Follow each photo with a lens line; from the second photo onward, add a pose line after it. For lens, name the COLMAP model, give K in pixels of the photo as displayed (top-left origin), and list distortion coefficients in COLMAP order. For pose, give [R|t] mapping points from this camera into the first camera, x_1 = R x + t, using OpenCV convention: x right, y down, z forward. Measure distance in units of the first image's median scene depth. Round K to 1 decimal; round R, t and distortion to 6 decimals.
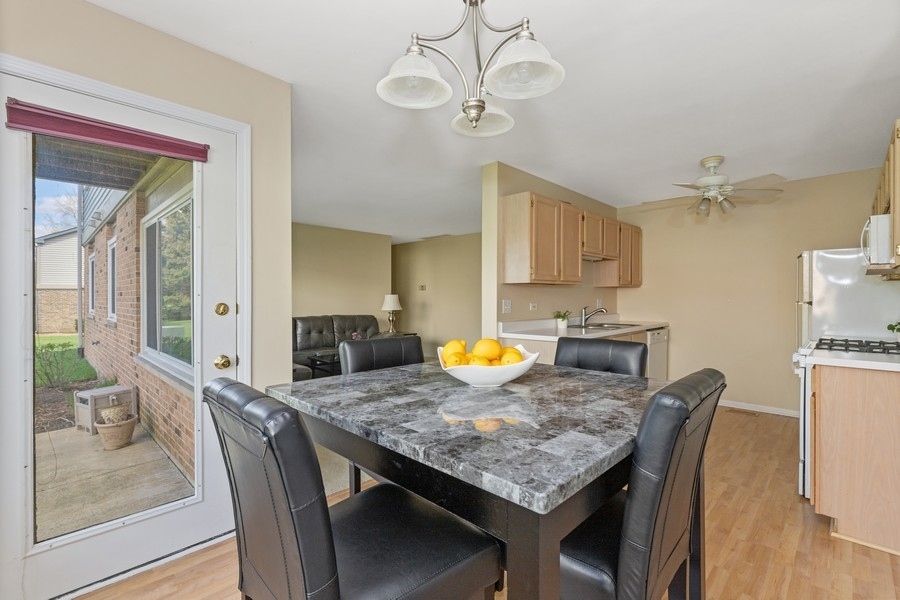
lens RADIAL K [[402.9, 0, 450.0], [0, 402.9, 300.0], [0, 0, 1]] dist [0.002703, -0.000150]
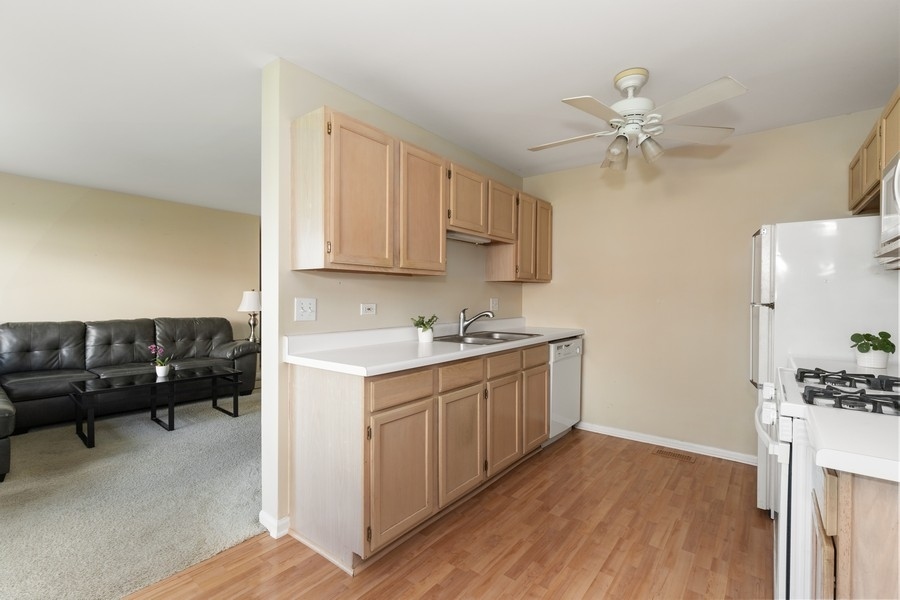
lens RADIAL K [[400.5, 0, 449.2], [0, 400.5, 301.9], [0, 0, 1]] dist [0.000421, -0.000169]
pose [[0.994350, 0.003866, 0.106078, 0.267151], [-0.004699, 0.999960, 0.007611, -0.000360], [-0.106045, -0.008066, 0.994329, 0.358320]]
